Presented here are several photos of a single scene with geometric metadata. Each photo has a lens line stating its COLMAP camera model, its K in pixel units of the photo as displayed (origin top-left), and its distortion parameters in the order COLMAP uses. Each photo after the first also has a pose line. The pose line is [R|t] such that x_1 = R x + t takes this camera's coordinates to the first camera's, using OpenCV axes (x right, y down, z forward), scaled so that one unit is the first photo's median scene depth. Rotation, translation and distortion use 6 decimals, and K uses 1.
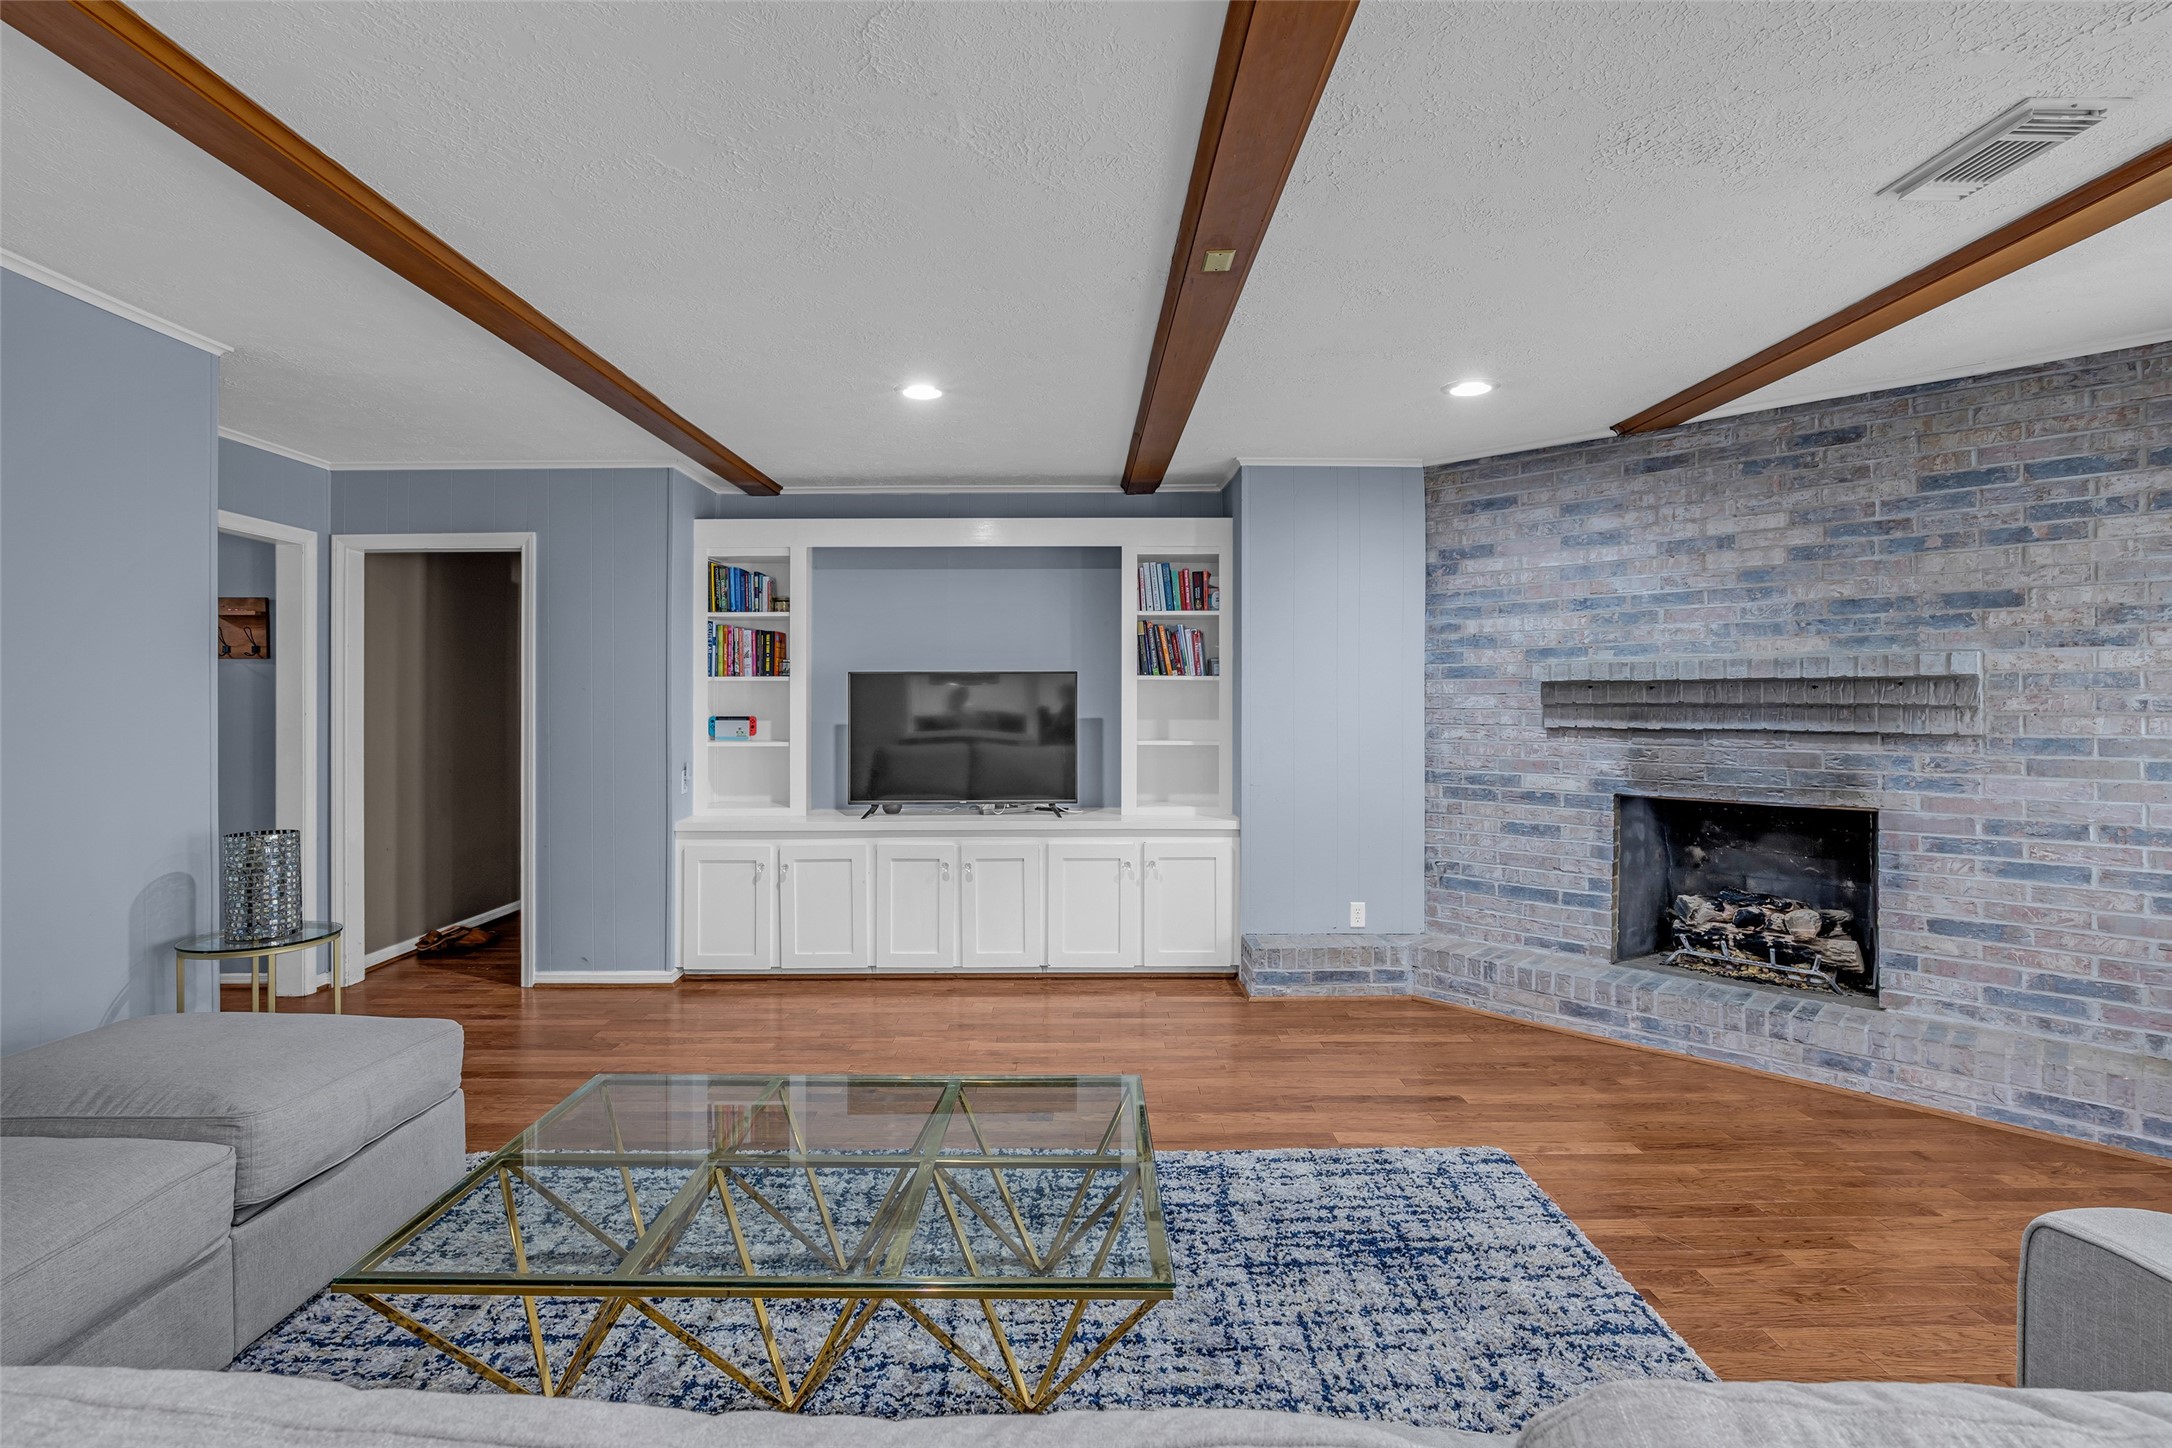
lens RADIAL K [[1004.0, 0, 1077.5], [0, 1004.0, 703.0], [0, 0, 1]] dist [-0.016468, 0.001430]
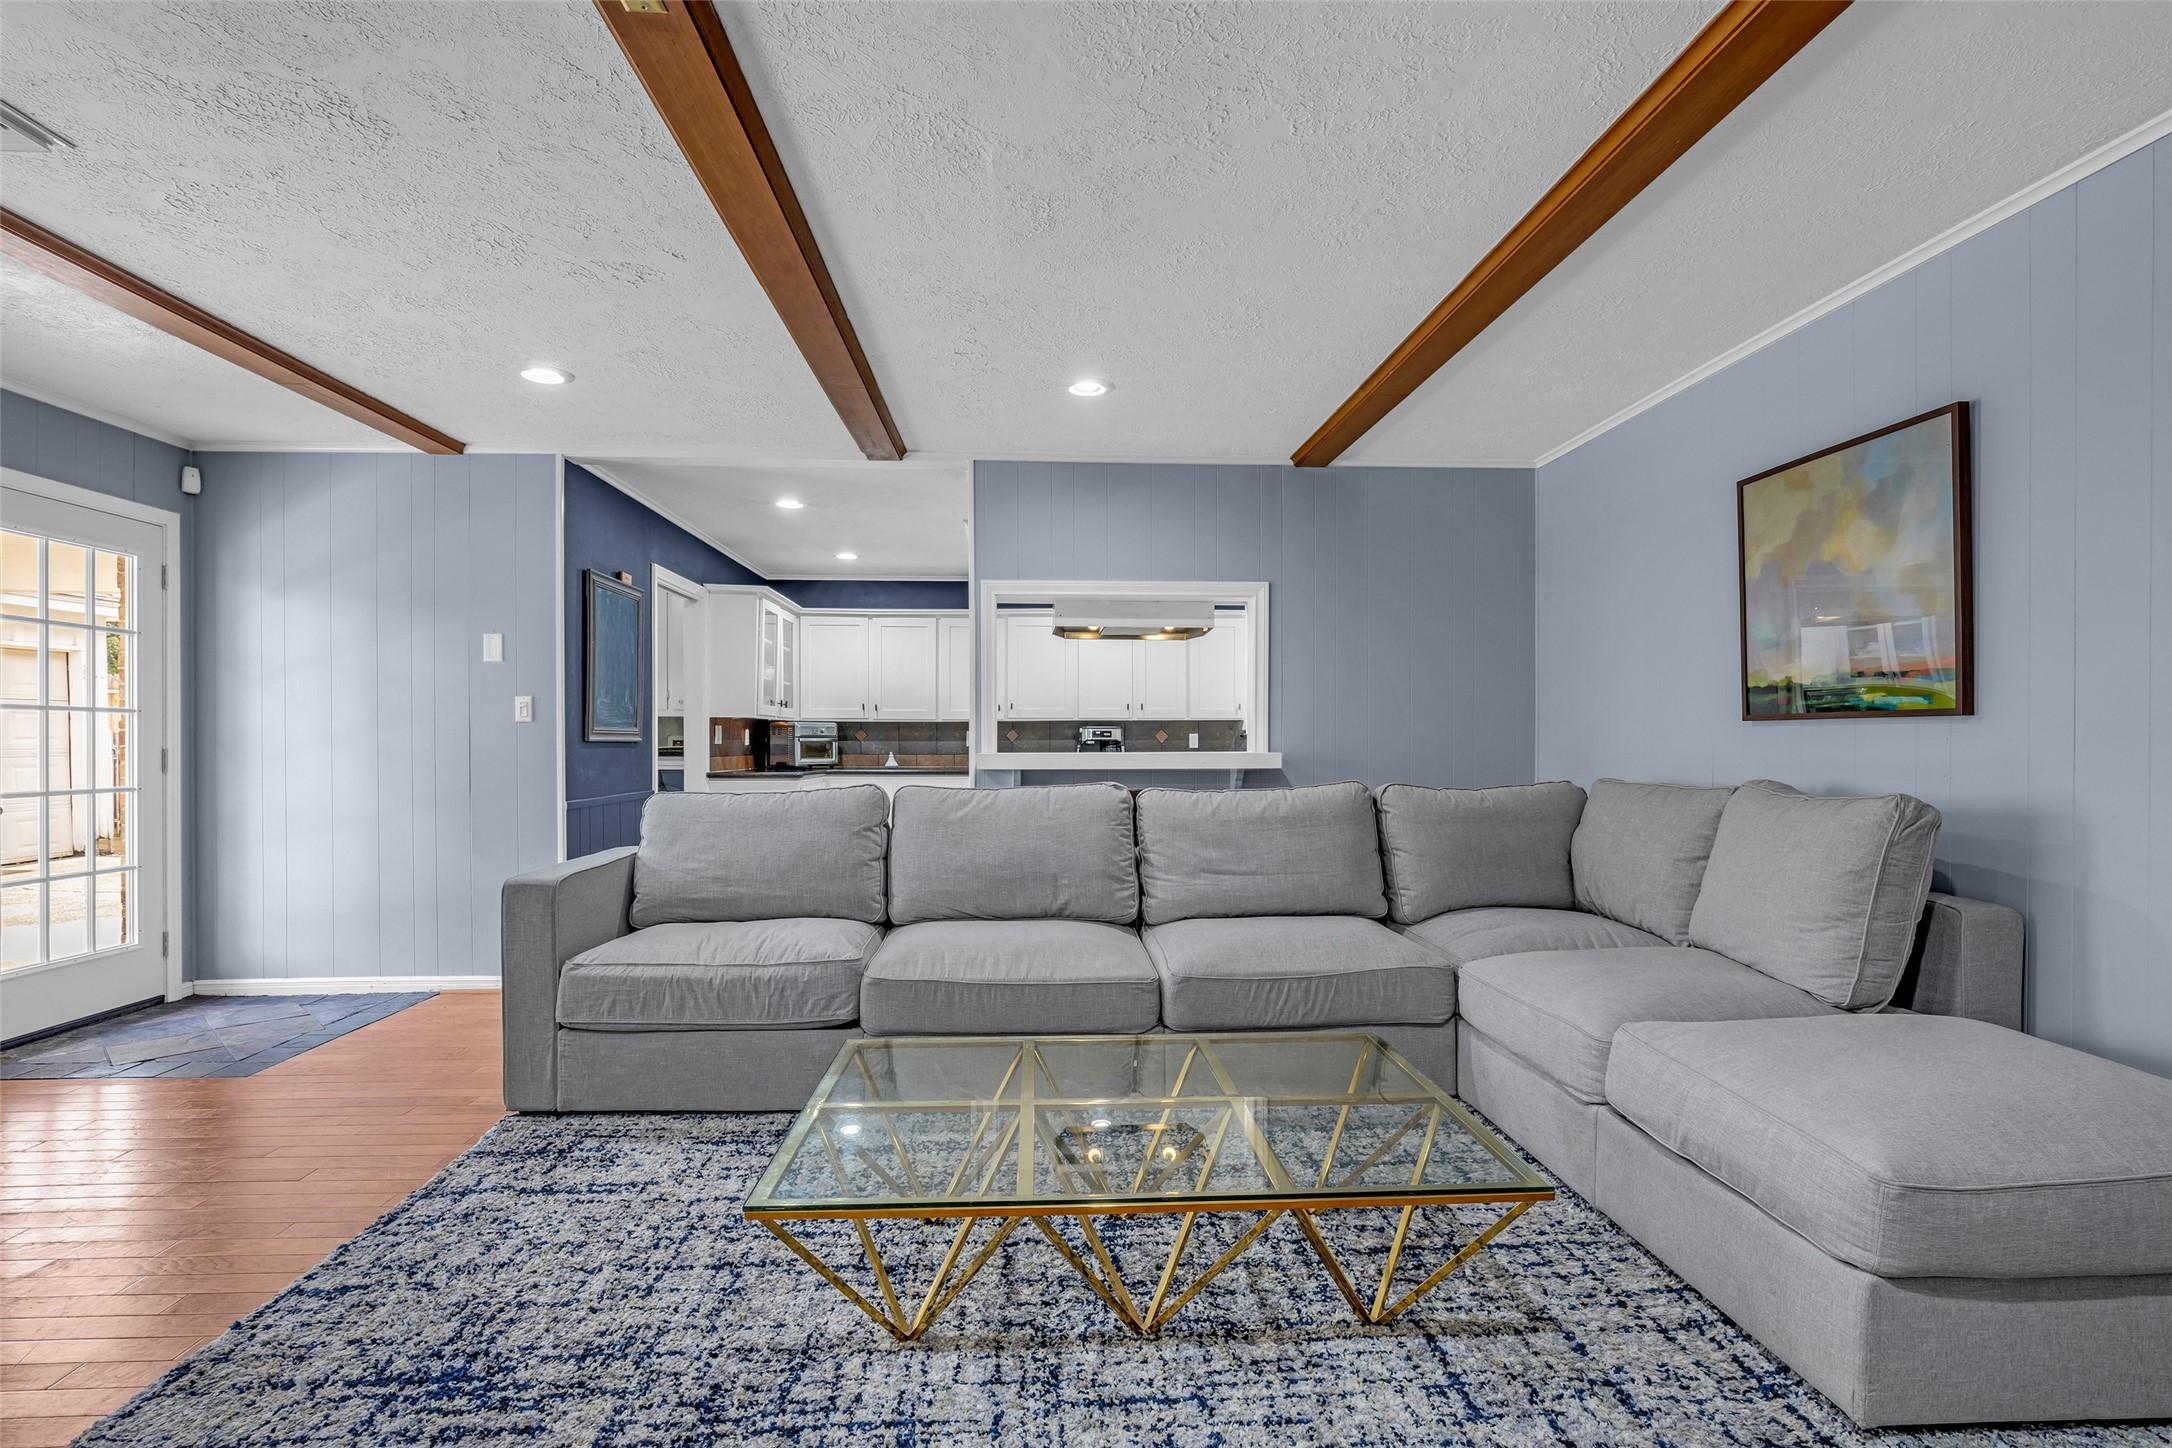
lens RADIAL K [[1004.0, 0, 1092.1], [0, 1004.0, 739.8], [0, 0, 1]] dist [-0.016468, 0.001430]
pose [[-0.998565, 0.005234, -0.053296, -0.151468], [0.004845, 0.999961, 0.007439, 0.069770], [0.053332, 0.007170, -0.998551, 1.884093]]
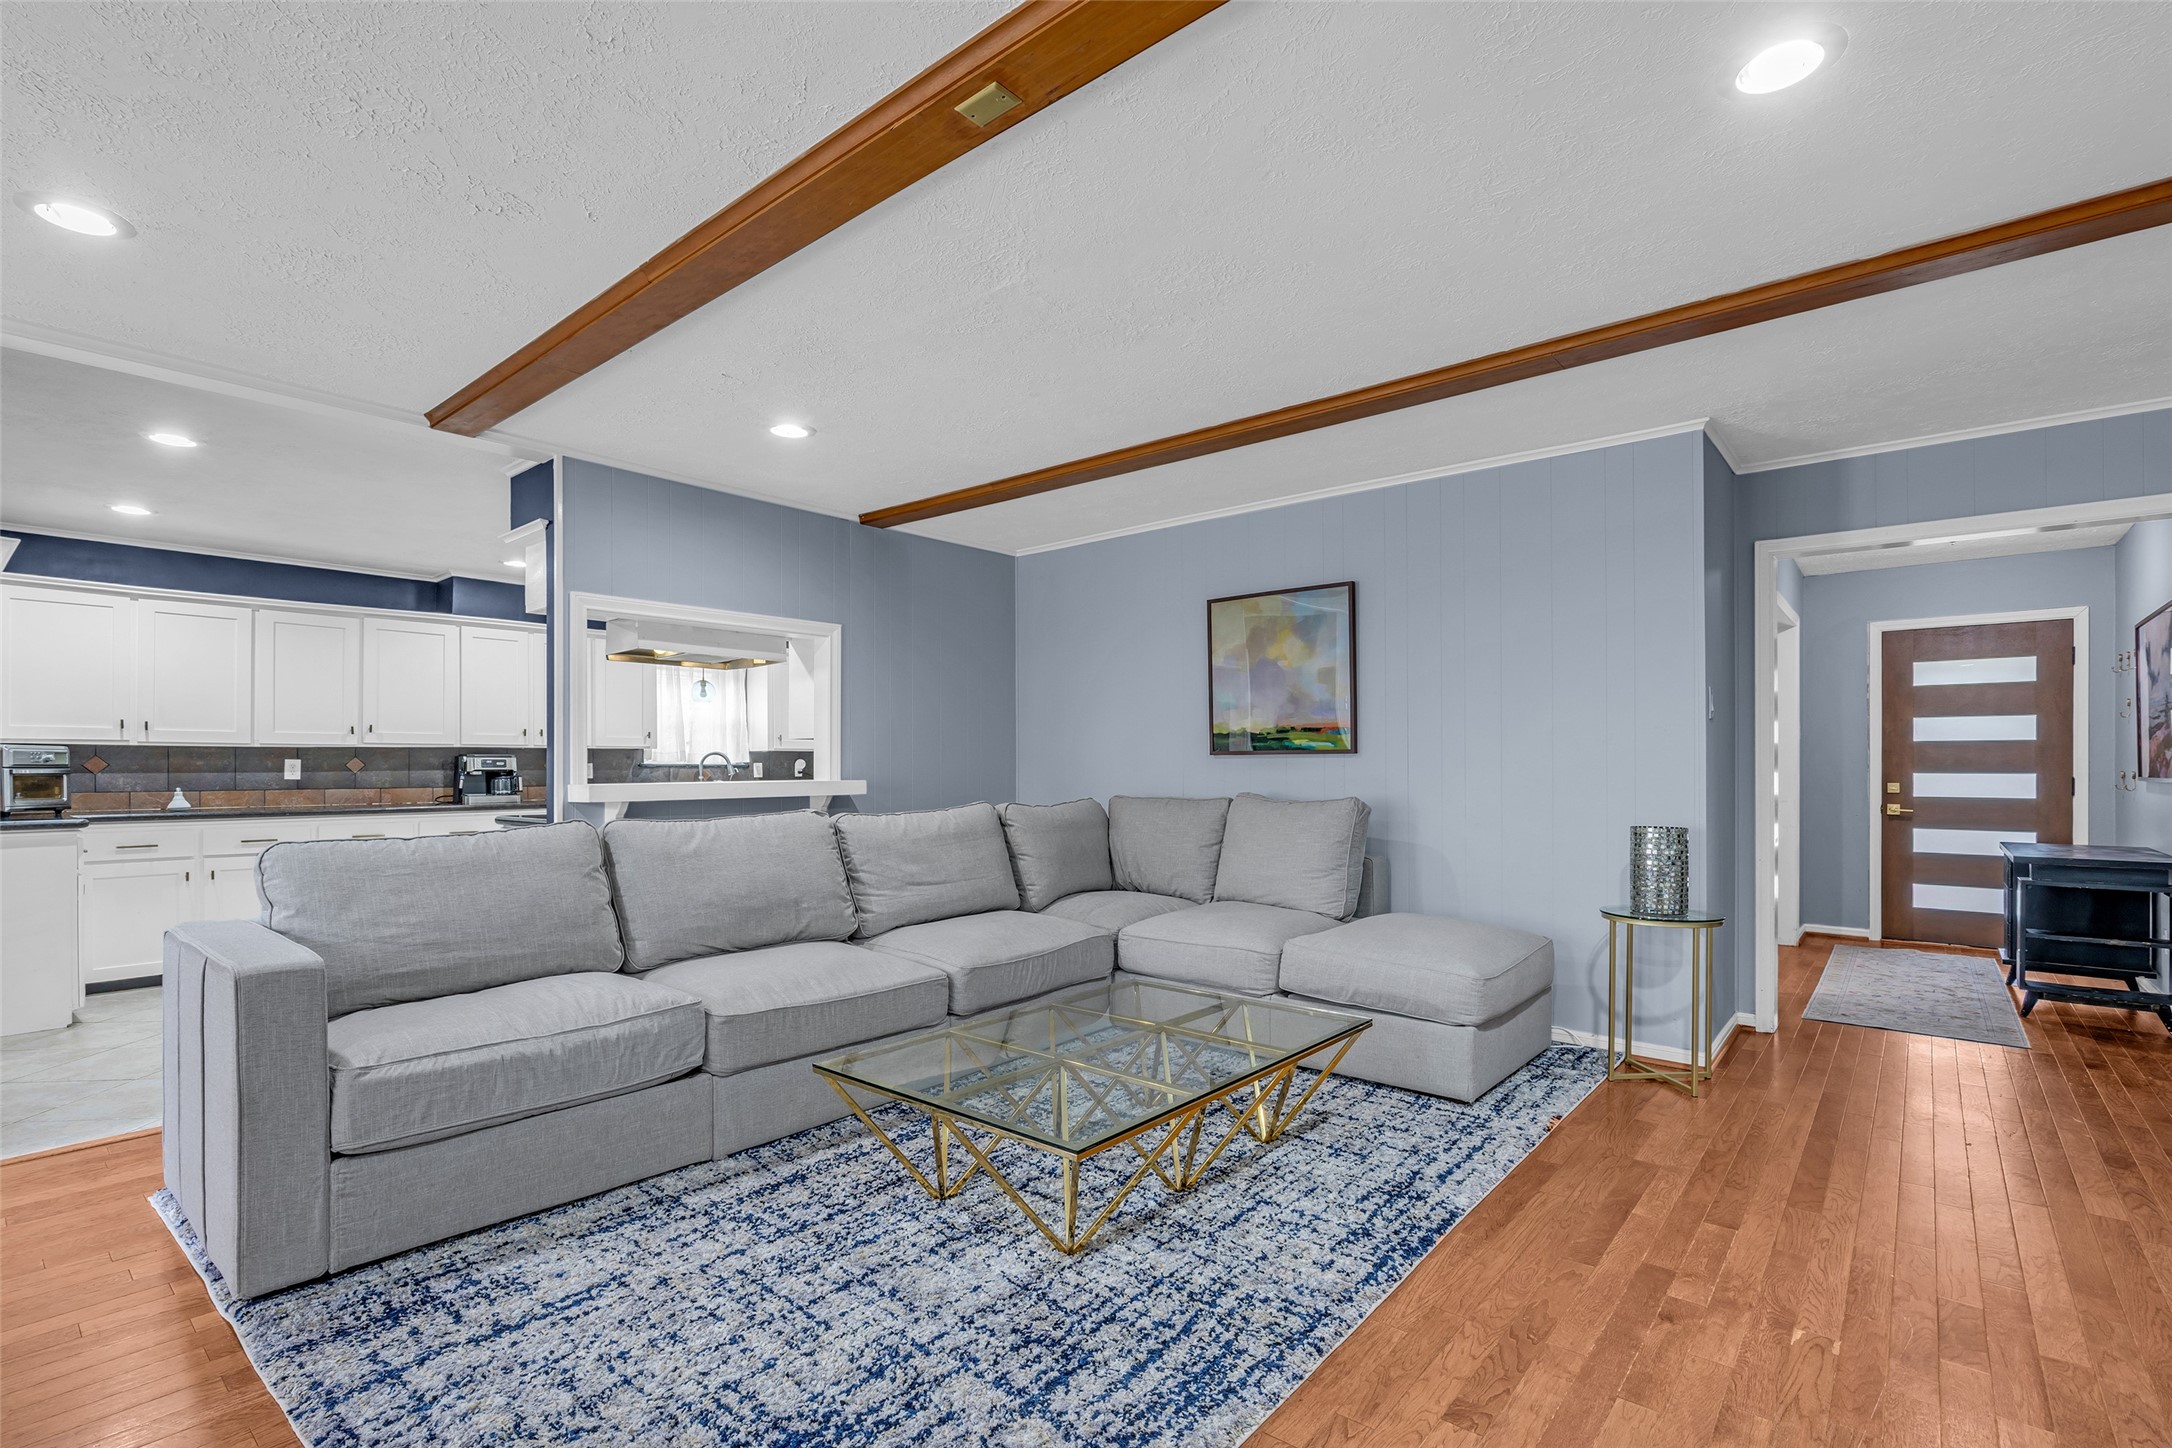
lens RADIAL K [[1004.0, 0, 1094.3], [0, 1004.0, 753.2], [0, 0, 1]] dist [-0.016468, 0.001430]
pose [[-0.642032, -0.003696, -0.766669, 0.757317], [0.001608, 0.999980, -0.006167, 0.066629], [0.766676, -0.005192, -0.642013, 1.726170]]
